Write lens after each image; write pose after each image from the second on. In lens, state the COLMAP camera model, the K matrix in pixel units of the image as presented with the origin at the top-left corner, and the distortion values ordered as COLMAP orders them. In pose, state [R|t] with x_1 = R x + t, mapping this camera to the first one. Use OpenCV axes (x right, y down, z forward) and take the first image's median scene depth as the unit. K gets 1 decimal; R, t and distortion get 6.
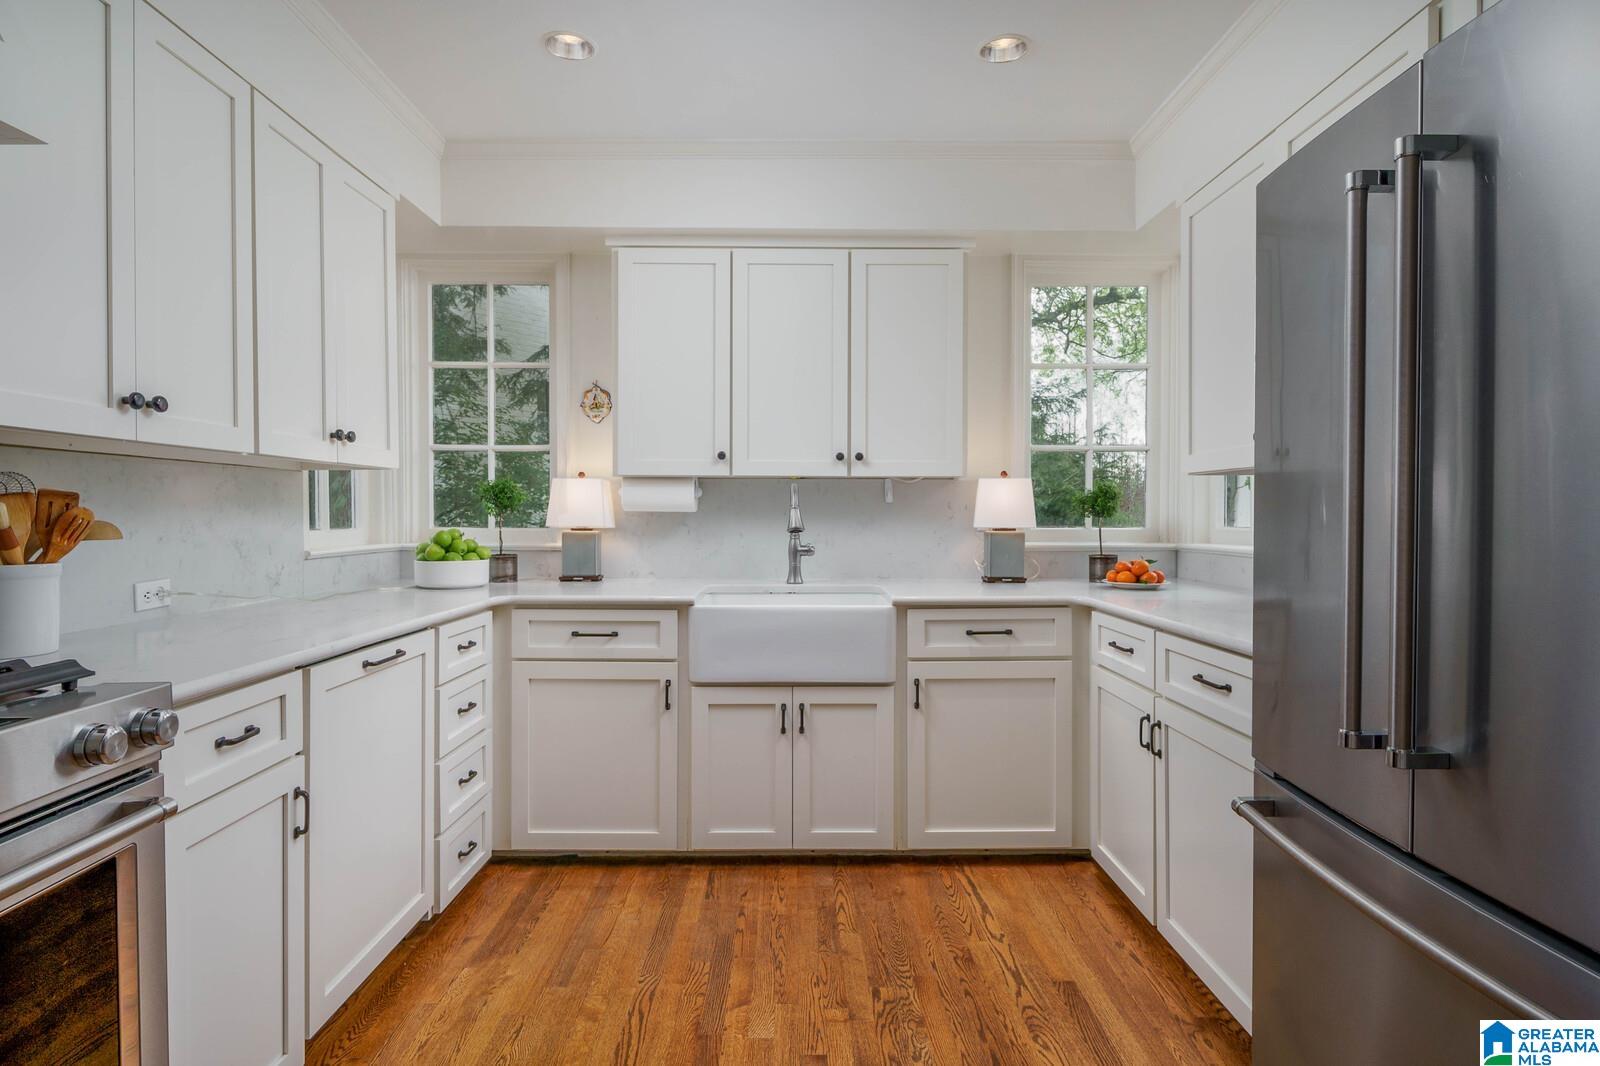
lens RADIAL K [[825.7, 0, 789.3], [0, 825.7, 502.5], [0, 0, 1]] dist [-0.009091, -0.000242]
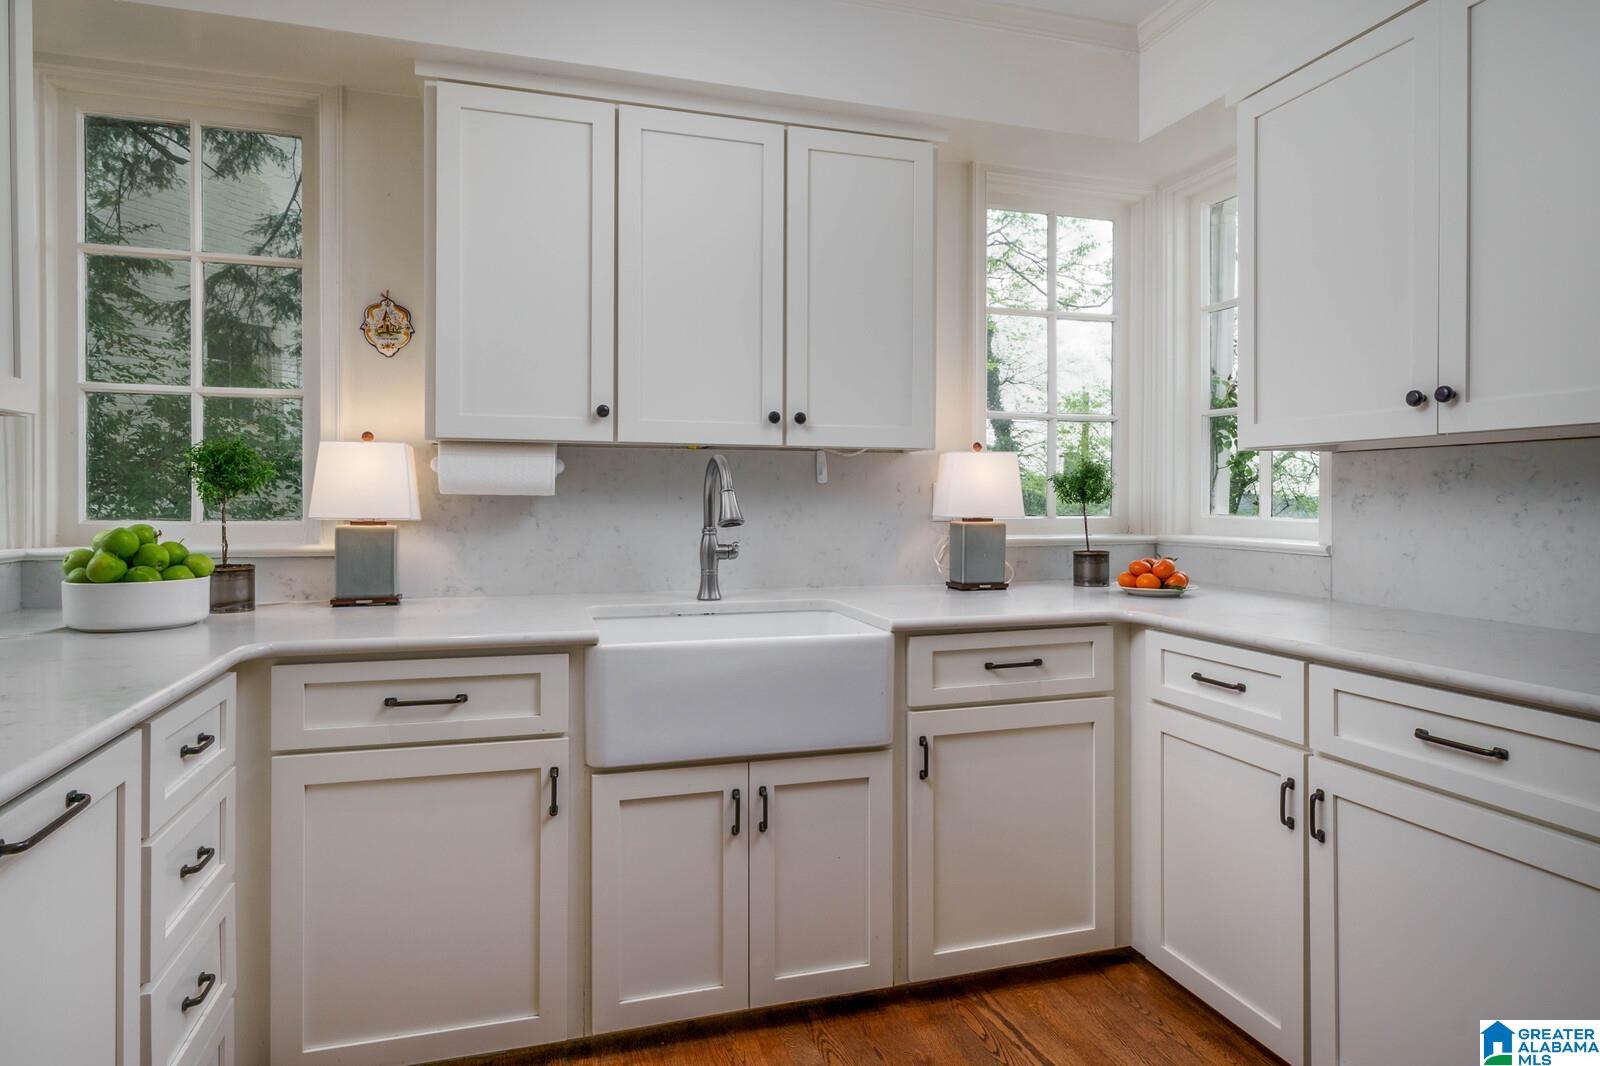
lens RADIAL K [[928.9, 0, 803.4], [0, 928.9, 485.0], [0, 0, 1]] dist [-0.009048, 0.002409]
pose [[0.957962, 0.004854, 0.286855, -0.168576], [-0.005611, 0.999983, 0.001819, 0.000559], [-0.286841, -0.003352, 0.957972, 0.279730]]
